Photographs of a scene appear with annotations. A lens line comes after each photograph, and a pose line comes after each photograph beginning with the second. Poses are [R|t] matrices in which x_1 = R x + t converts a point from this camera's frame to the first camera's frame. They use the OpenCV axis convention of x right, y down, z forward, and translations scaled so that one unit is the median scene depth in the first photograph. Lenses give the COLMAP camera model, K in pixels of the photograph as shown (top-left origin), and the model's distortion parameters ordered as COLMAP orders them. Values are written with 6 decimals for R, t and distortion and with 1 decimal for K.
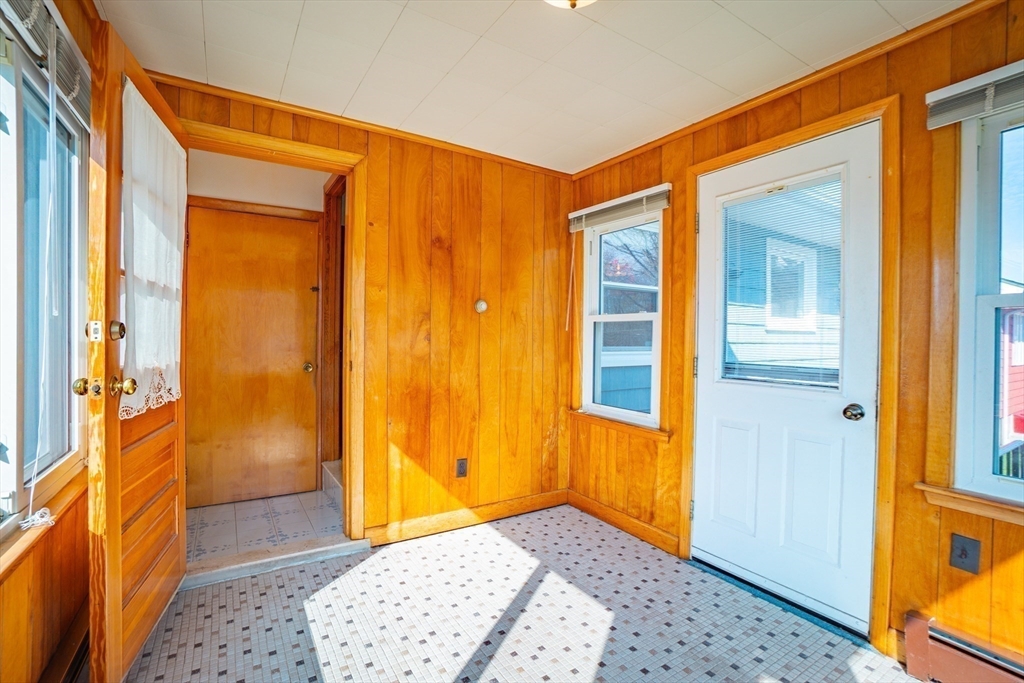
lens RADIAL K [[465.3, 0, 507.6], [0, 465.3, 344.1], [0, 0, 1]] dist [-0.038310, 0.005004]
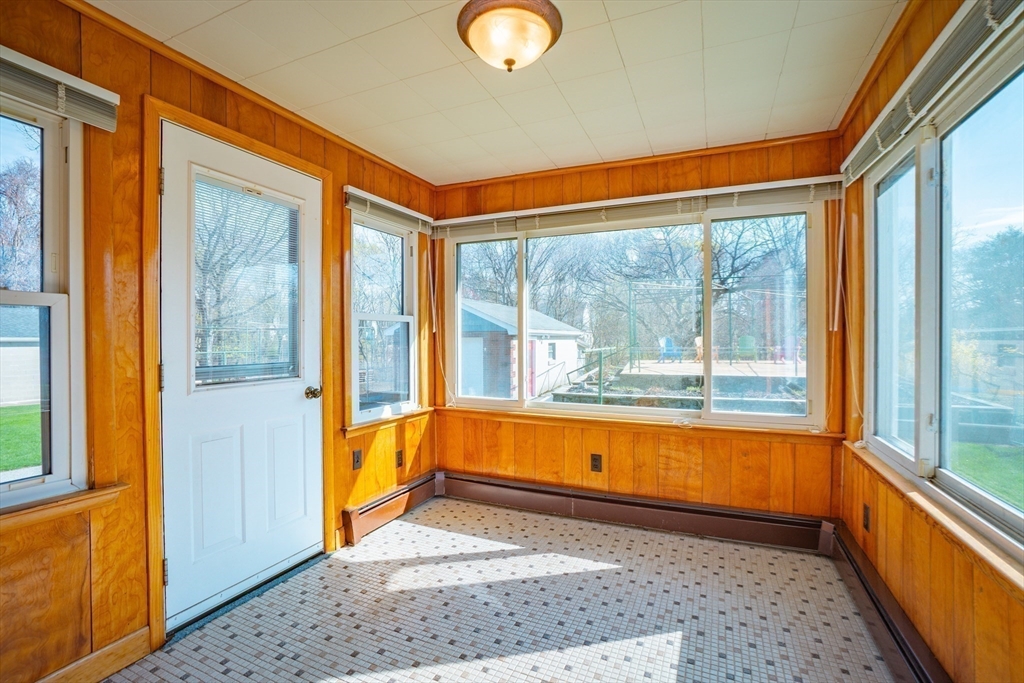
lens RADIAL K [[465.3, 0, 505.8], [0, 465.3, 339.6], [0, 0, 1]] dist [-0.038310, 0.005004]
pose [[-0.563457, -0.017715, 0.825956, -0.605896], [-0.000302, 0.999774, 0.021237, -0.031325], [-0.826146, 0.011717, -0.563335, 1.165867]]
